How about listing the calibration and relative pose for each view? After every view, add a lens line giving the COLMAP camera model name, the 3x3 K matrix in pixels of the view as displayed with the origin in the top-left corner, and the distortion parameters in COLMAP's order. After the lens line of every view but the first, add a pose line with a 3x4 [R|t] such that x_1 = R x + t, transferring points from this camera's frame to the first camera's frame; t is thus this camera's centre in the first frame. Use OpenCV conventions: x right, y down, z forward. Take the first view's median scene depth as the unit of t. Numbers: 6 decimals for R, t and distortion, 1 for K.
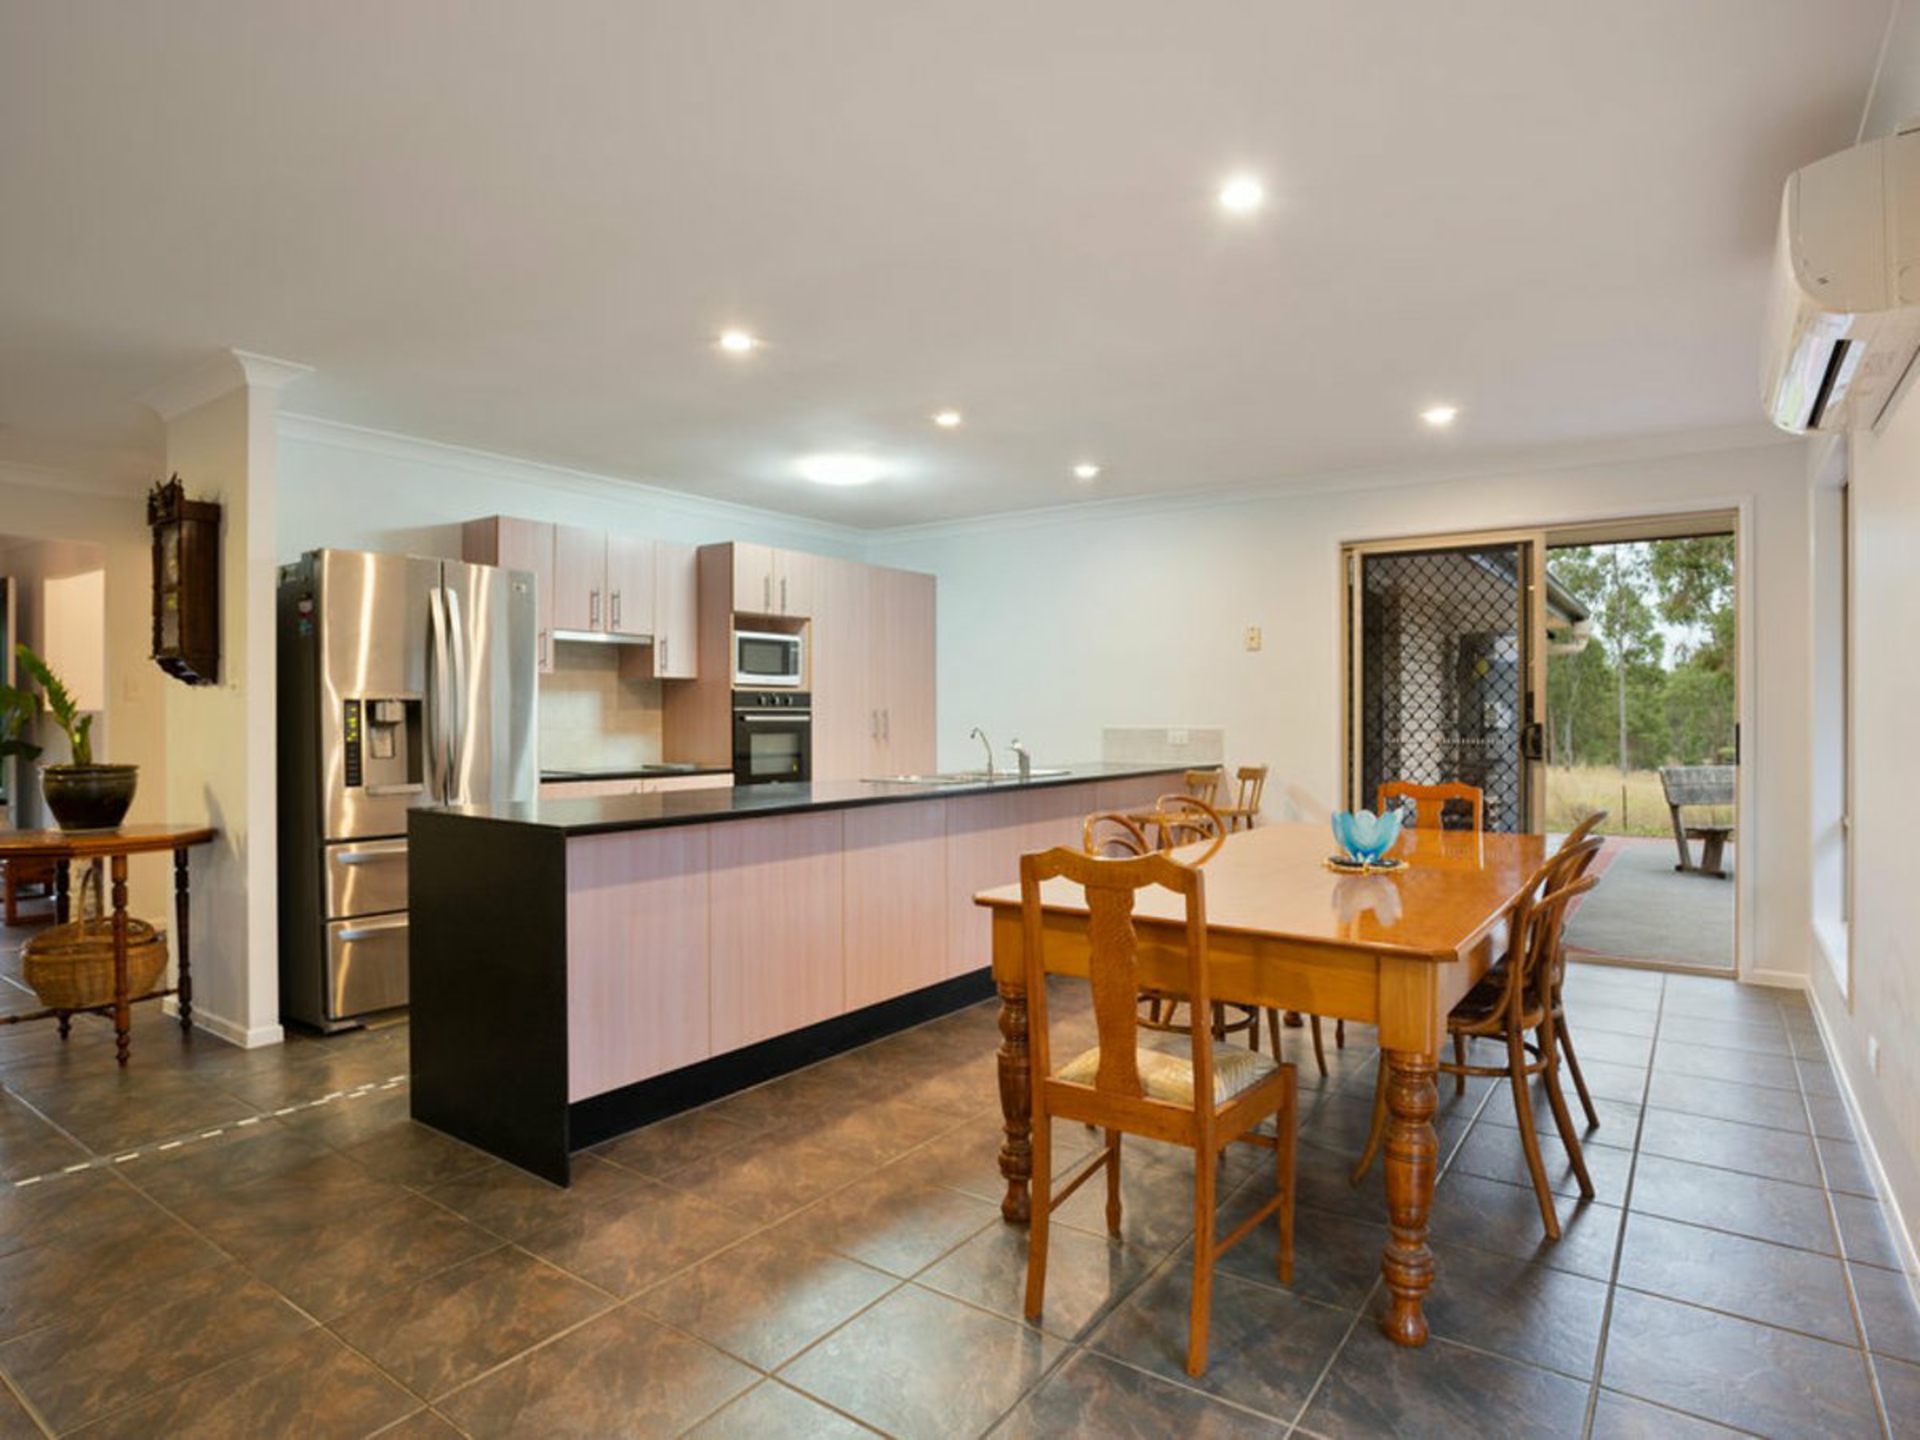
lens RADIAL K [[1161.8, 0, 960.0], [0, 1161.8, 720.0], [0, 0, 1]] dist [-0.052086, 0.047893]
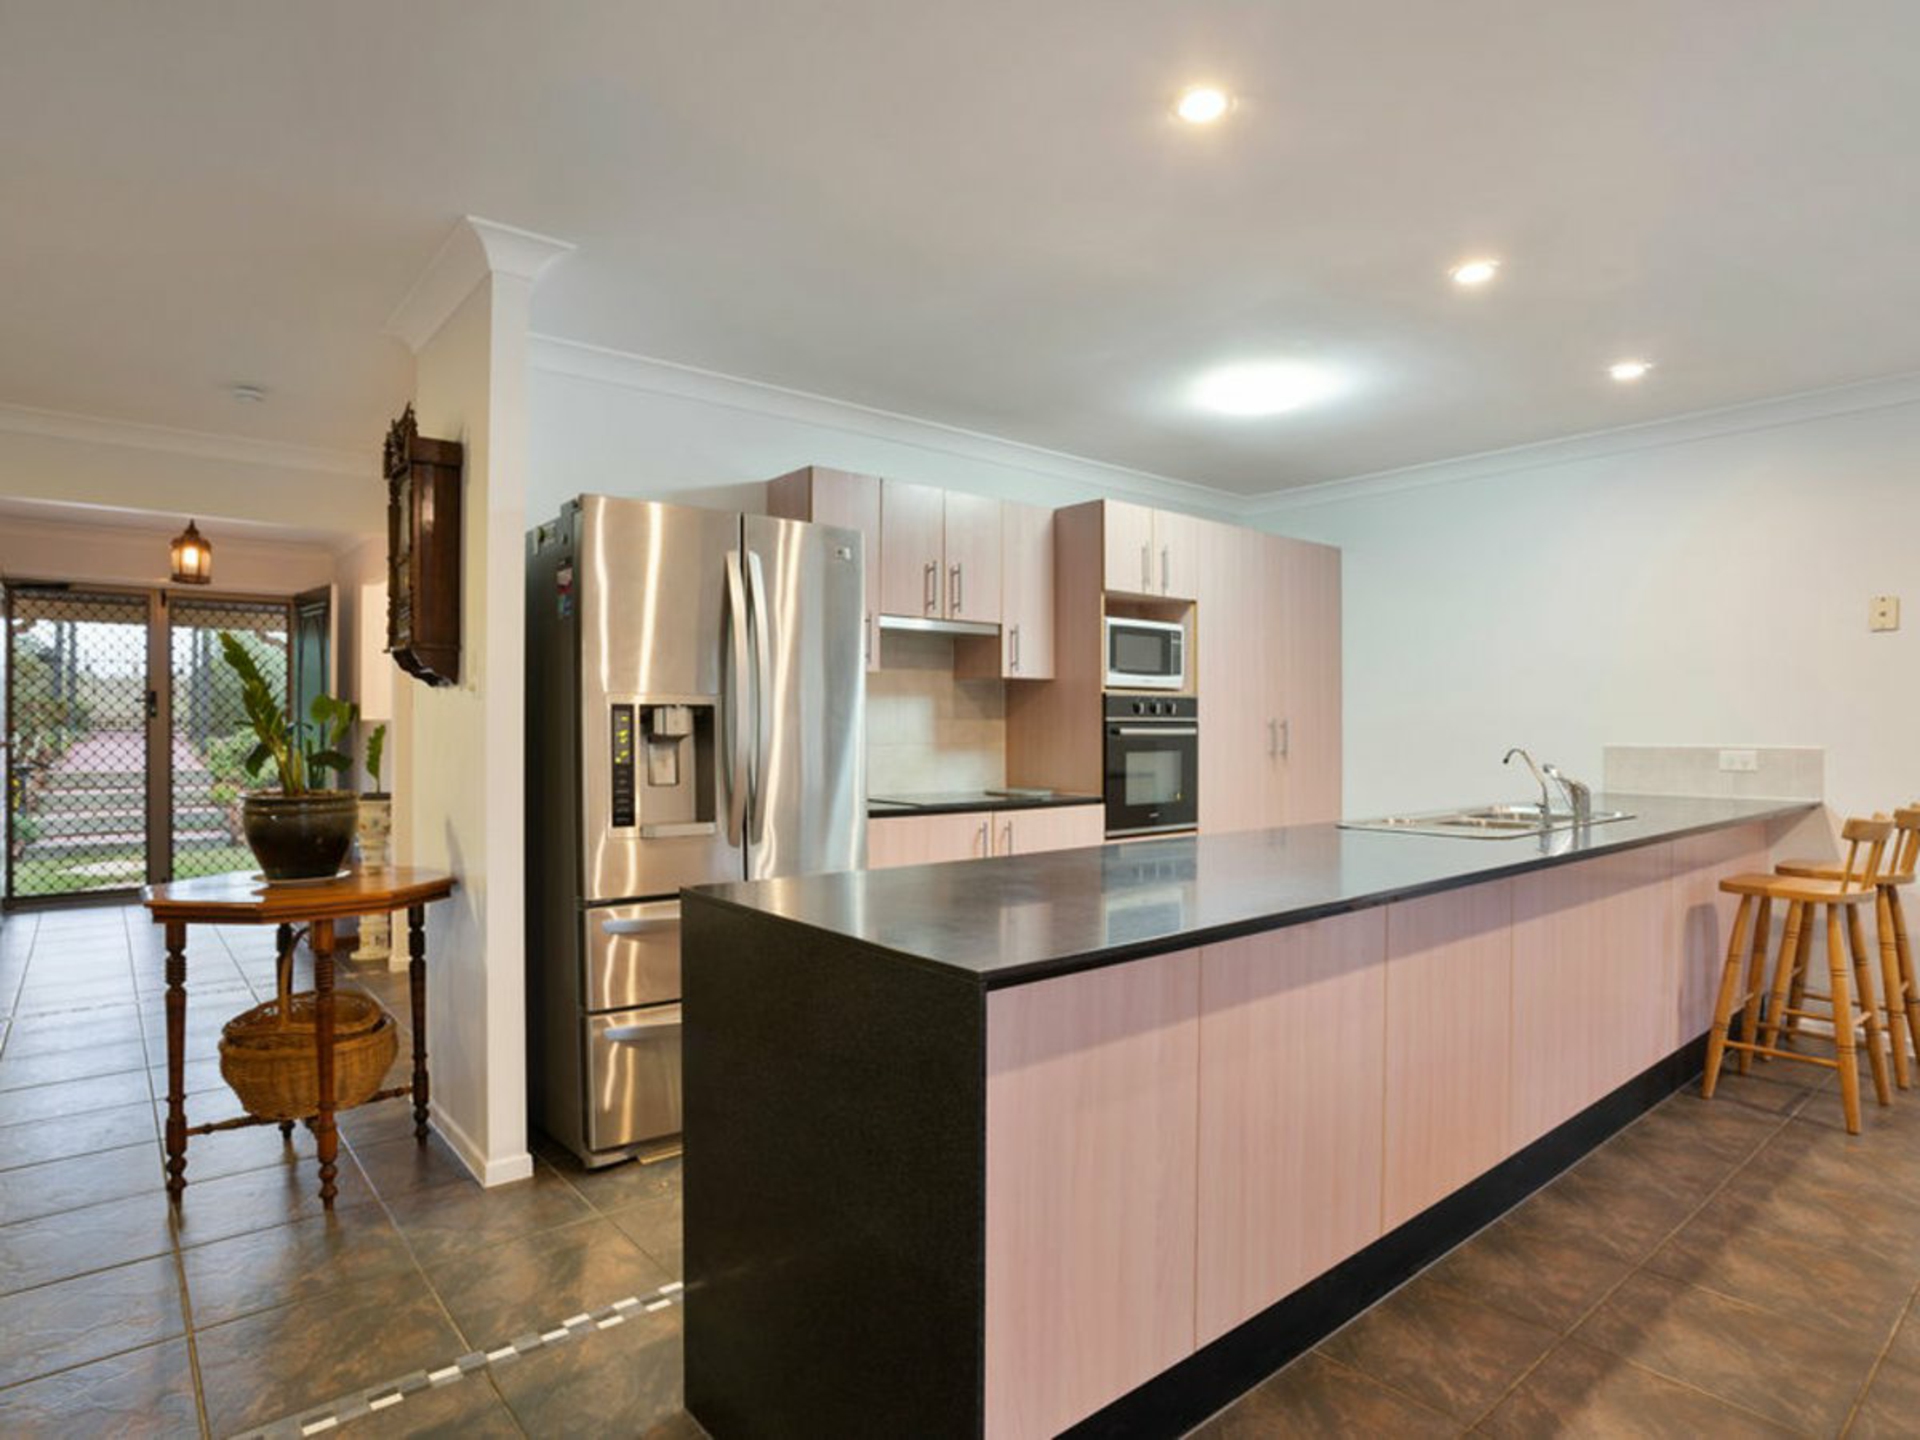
lens RADIAL K [[1062.2, 0, 981.2], [0, 1062.2, 725.8], [0, 0, 1]] dist [-0.021501, 0.000597]
pose [[0.978981, 0.001772, -0.203942, -0.155504], [-0.002765, 0.999986, -0.004585, -0.001797], [0.203931, 0.005052, 0.978972, 0.354362]]
